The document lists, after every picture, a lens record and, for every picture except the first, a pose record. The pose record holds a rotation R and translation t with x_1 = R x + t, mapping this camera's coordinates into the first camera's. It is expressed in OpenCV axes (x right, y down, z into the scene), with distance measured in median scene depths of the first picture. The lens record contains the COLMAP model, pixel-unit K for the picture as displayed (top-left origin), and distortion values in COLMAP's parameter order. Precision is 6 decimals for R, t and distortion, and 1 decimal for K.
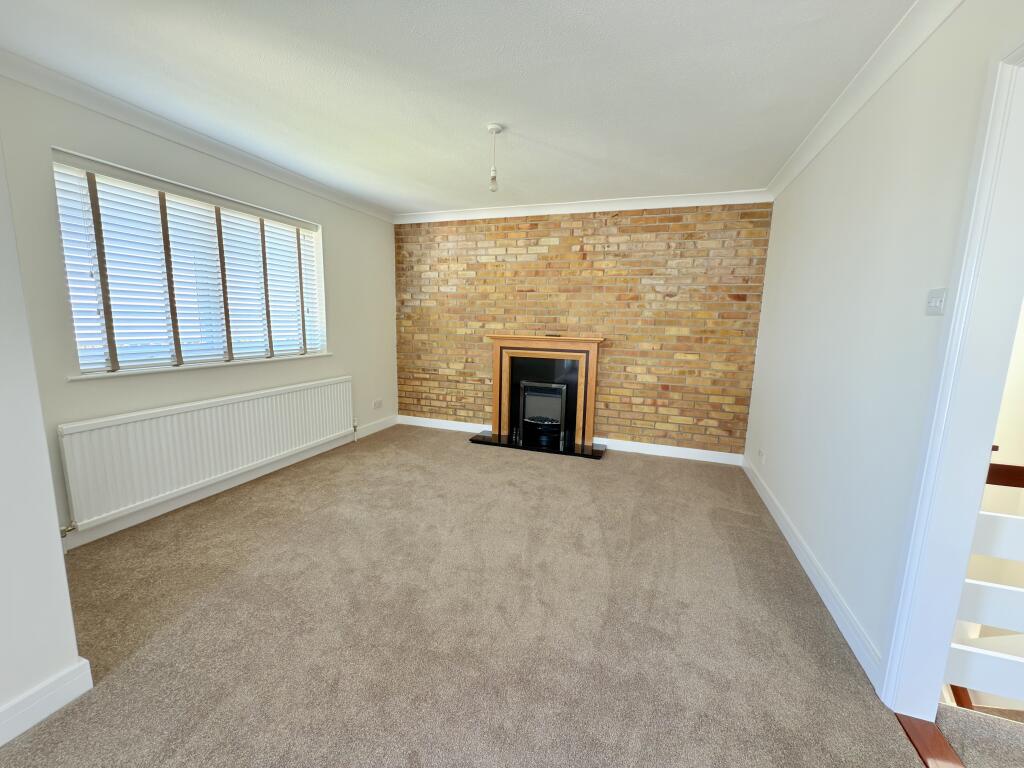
lens RADIAL K [[410.6, 0, 512.0], [0, 410.6, 384.0], [0, 0, 1]] dist [-0.000452, -0.000337]
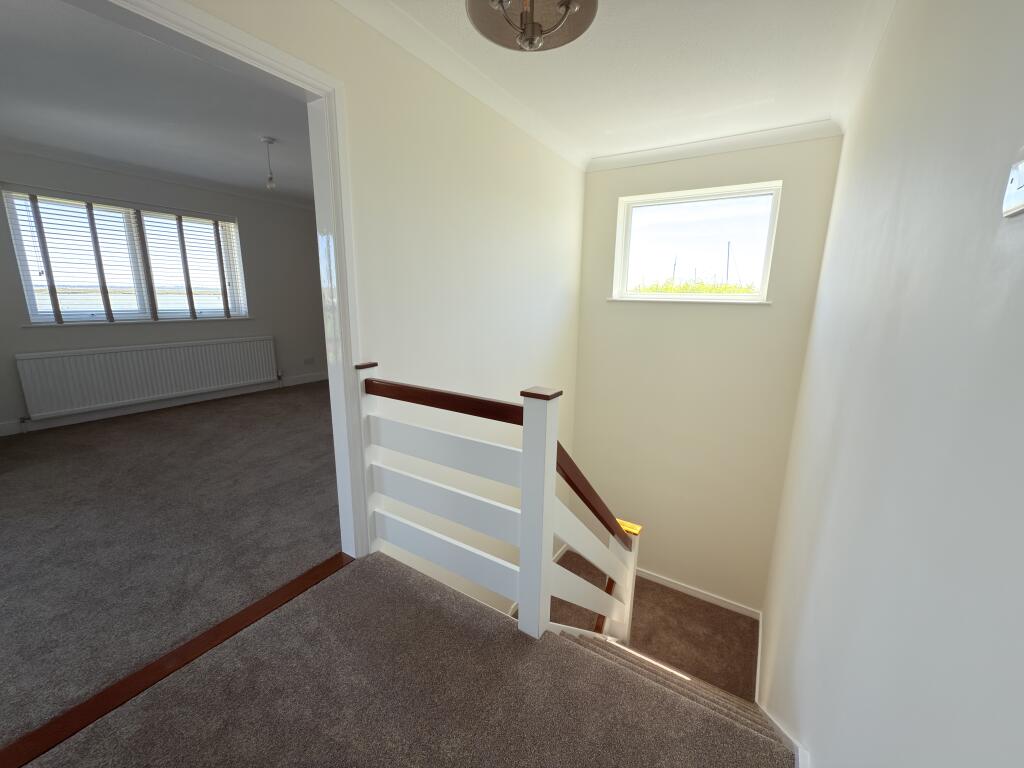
lens RADIAL K [[410.6, 0, 512.0], [0, 410.6, 384.0], [0, 0, 1]] dist [-0.000452, -0.000337]
pose [[0.974681, 0.040412, -0.219918, 1.028312], [-0.028560, 0.997976, 0.056811, 0.059672], [0.221769, -0.049092, 0.973863, -0.144162]]
